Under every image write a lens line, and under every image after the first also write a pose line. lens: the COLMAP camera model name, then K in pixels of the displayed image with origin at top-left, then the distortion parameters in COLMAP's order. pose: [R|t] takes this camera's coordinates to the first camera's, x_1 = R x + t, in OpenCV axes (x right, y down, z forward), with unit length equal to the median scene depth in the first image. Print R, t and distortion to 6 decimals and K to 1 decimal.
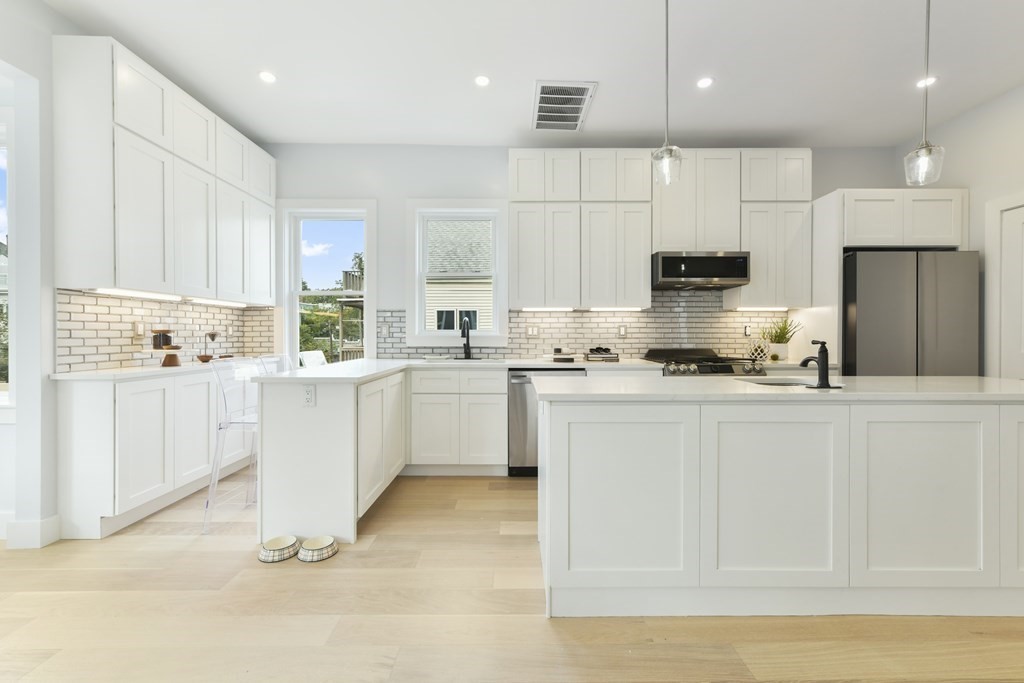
lens RADIAL K [[415.0, 0, 513.7], [0, 415.0, 336.8], [0, 0, 1]] dist [-0.003526, 0.003012]
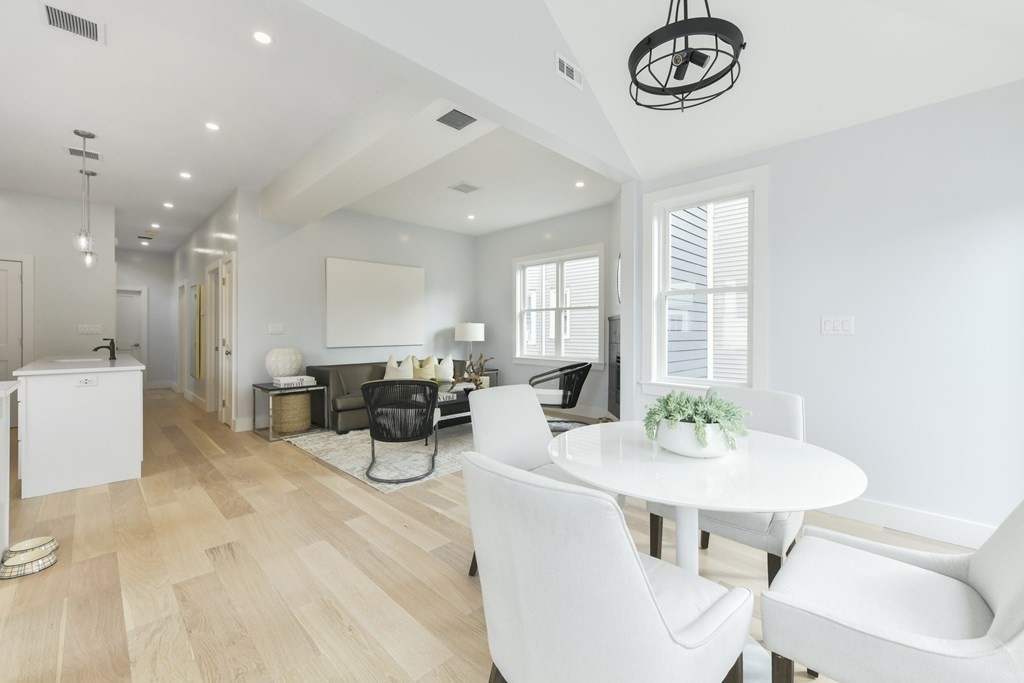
lens RADIAL K [[415.0, 0, 515.6], [0, 415.0, 333.2], [0, 0, 1]] dist [-0.003526, 0.003012]
pose [[-0.707812, -0.004362, 0.706387, -1.167622], [-0.000370, 0.999983, 0.005805, -0.016445], [-0.706401, 0.003848, -0.707802, 0.504297]]
